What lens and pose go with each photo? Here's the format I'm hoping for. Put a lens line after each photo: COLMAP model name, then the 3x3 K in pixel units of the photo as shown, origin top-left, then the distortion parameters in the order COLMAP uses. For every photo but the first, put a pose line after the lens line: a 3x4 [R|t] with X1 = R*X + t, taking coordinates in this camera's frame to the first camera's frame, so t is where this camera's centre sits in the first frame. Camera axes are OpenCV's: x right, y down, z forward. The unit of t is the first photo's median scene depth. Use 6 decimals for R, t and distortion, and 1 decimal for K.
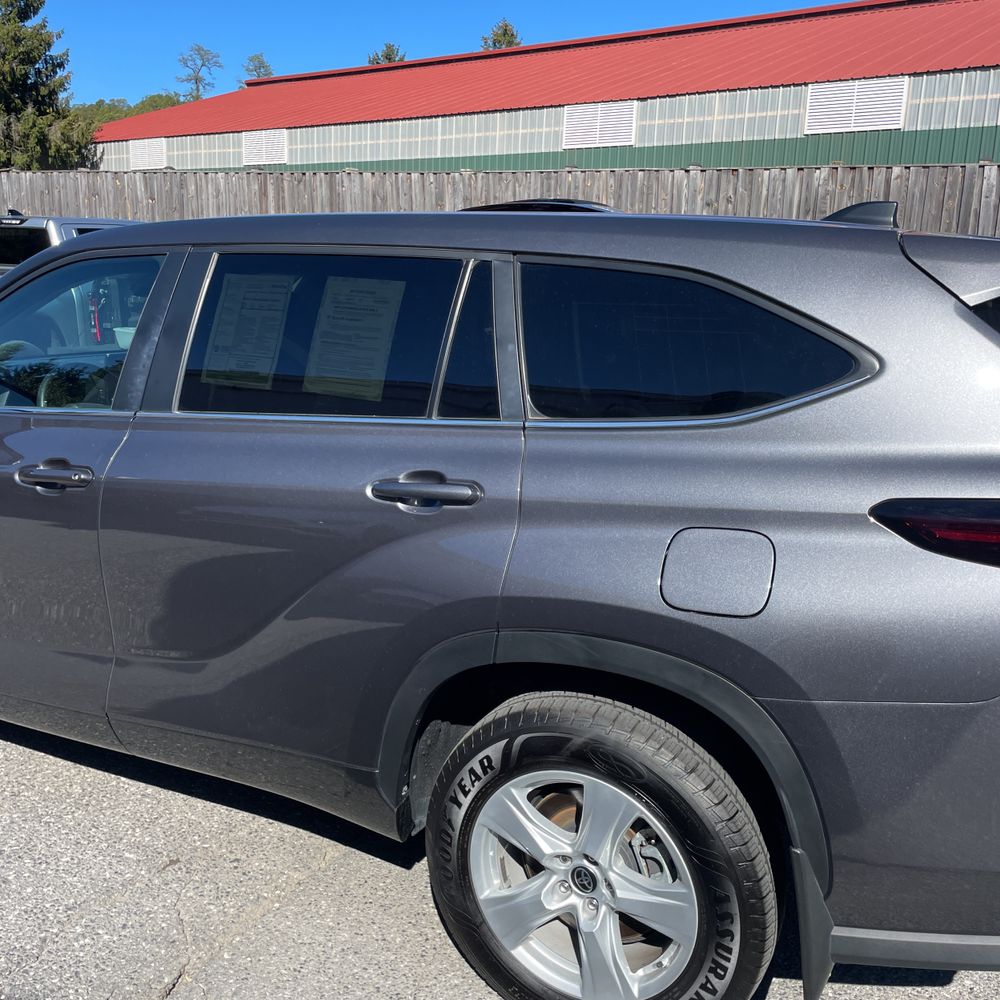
lens RADIAL K [[1001.9, 0, 495.1], [0, 1001.9, 501.1], [0, 0, 1]] dist [0.080112, -0.103679]
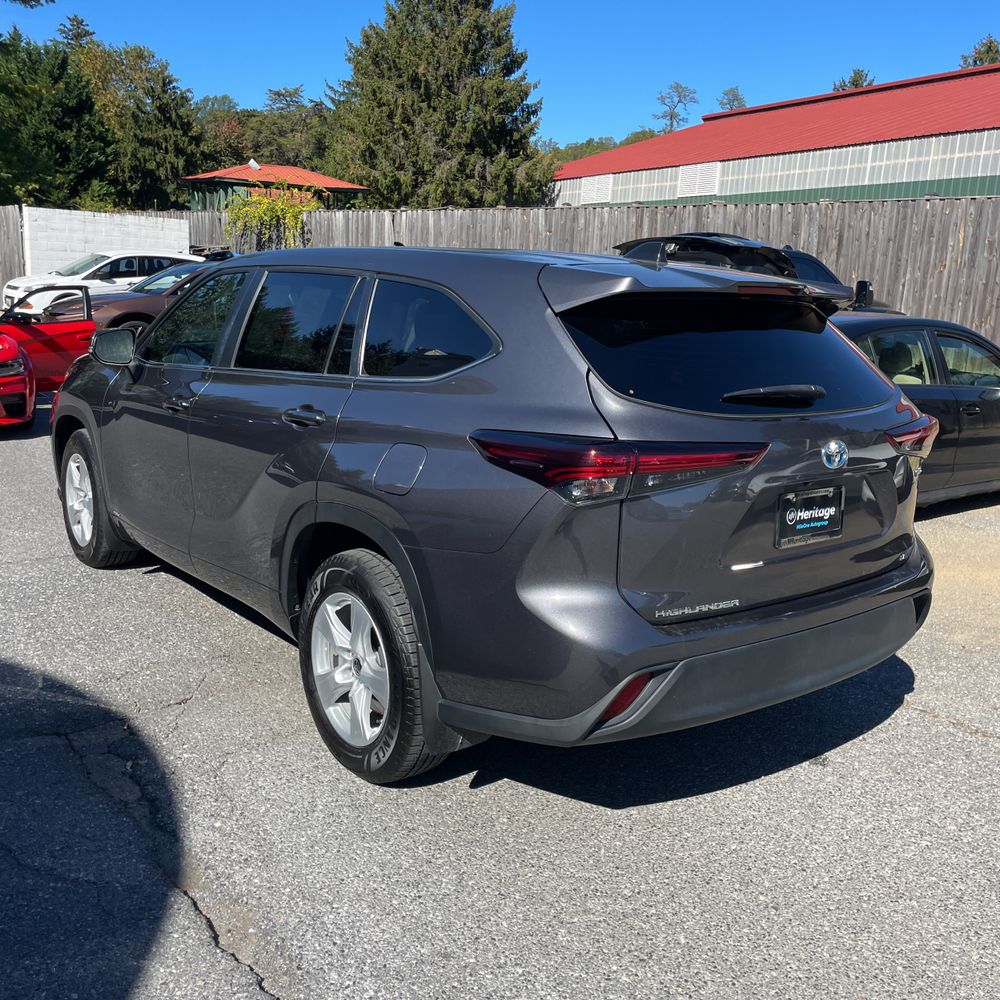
lens RADIAL K [[1002.4, 0, 514.1], [0, 1002.4, 499.7], [0, 0, 1]] dist [0.083118, -0.108368]
pose [[0.912611, 0.103137, -0.395605, 0.119667], [-0.114003, 0.993472, -0.003984, 0.012140], [0.392612, 0.048736, 0.918412, -0.047571]]
